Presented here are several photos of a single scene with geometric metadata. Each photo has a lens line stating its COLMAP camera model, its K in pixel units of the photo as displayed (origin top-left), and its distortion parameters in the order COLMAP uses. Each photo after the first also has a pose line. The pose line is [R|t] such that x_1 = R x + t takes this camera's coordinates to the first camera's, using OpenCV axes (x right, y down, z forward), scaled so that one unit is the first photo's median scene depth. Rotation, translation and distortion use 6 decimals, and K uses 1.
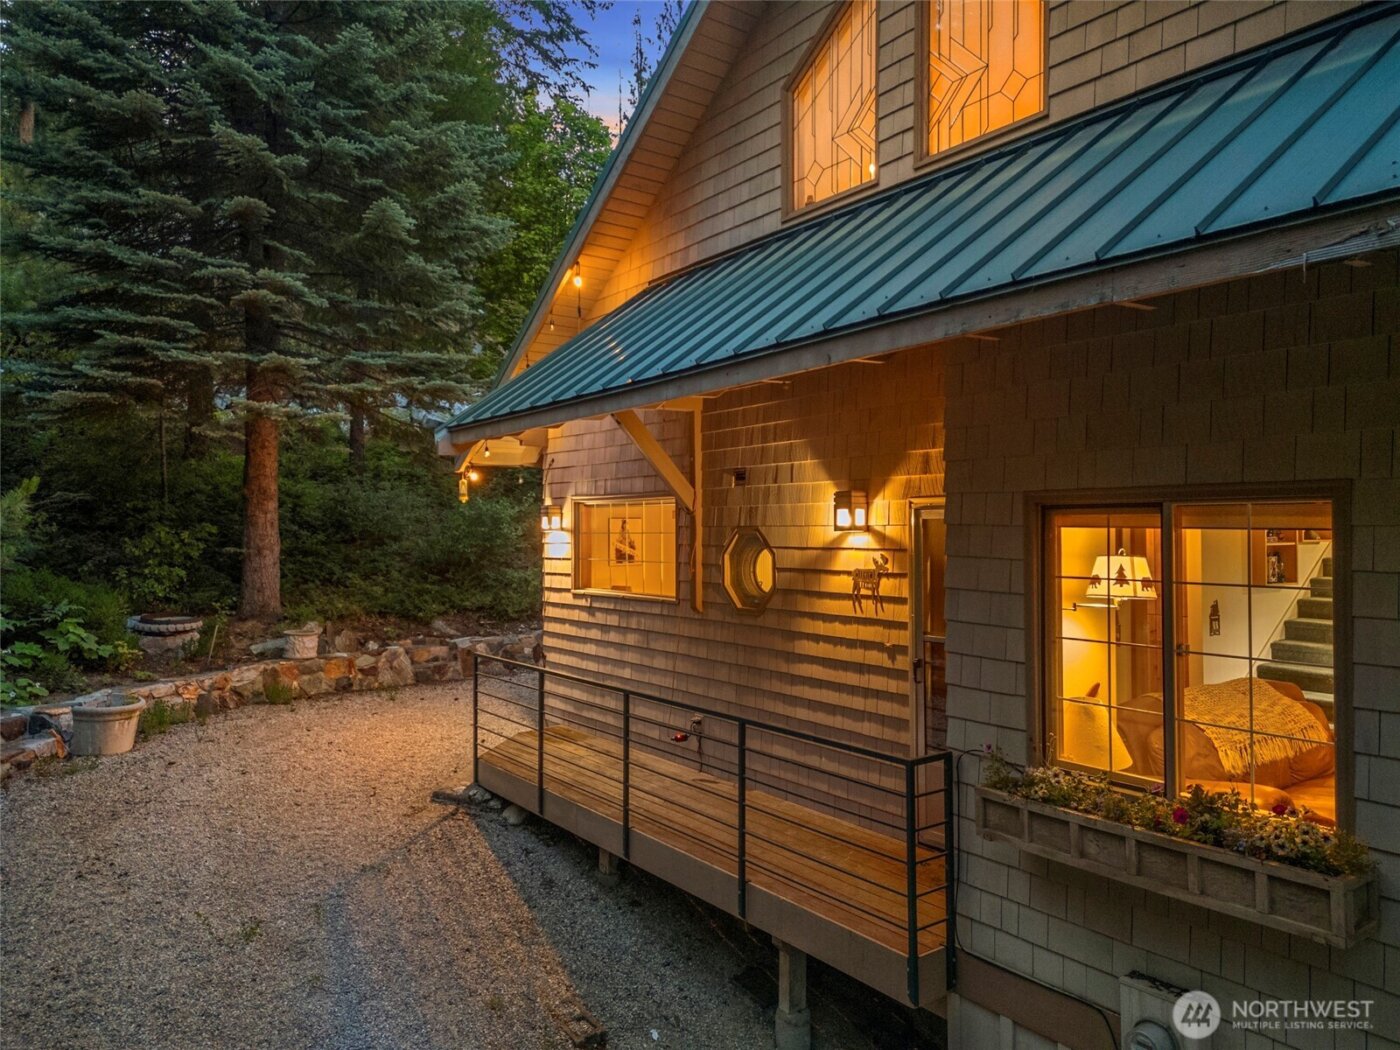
lens RADIAL K [[988.7, 0, 700.0], [0, 988.7, 525.0], [0, 0, 1]] dist [-0.033128, -0.004118]
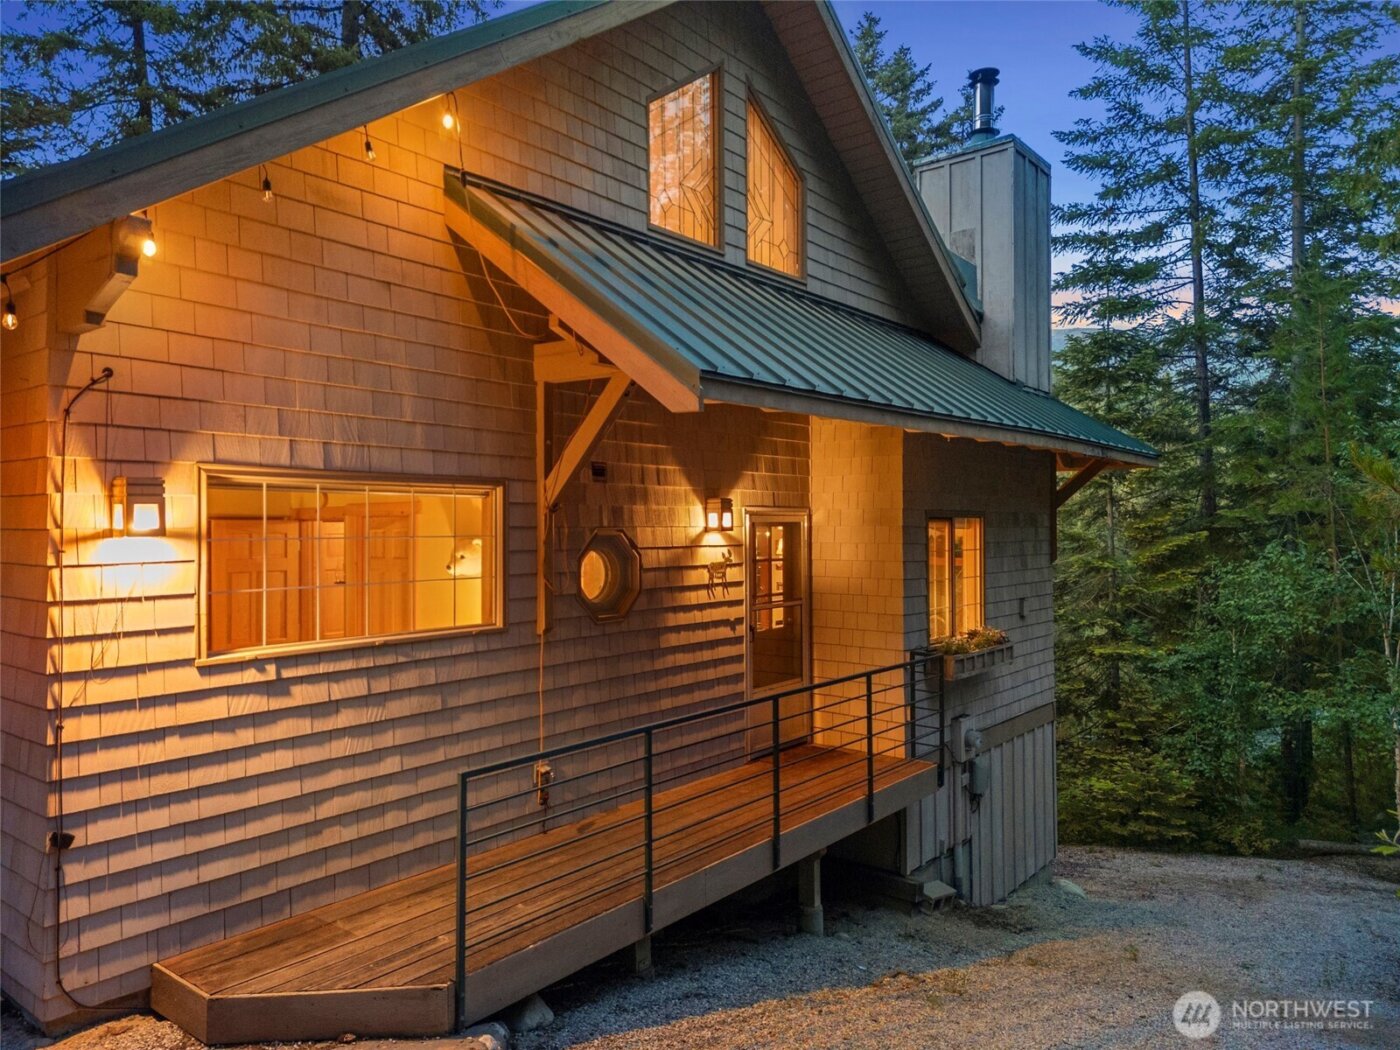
lens RADIAL K [[988.7, 0, 700.0], [0, 988.7, 525.0], [0, 0, 1]] dist [-0.033128, -0.004118]
pose [[-0.302611, 0.010013, 0.953062, -0.952255], [0.004990, 0.999948, -0.008921, 0.009112], [-0.953101, 0.002057, -0.302645, 1.330449]]
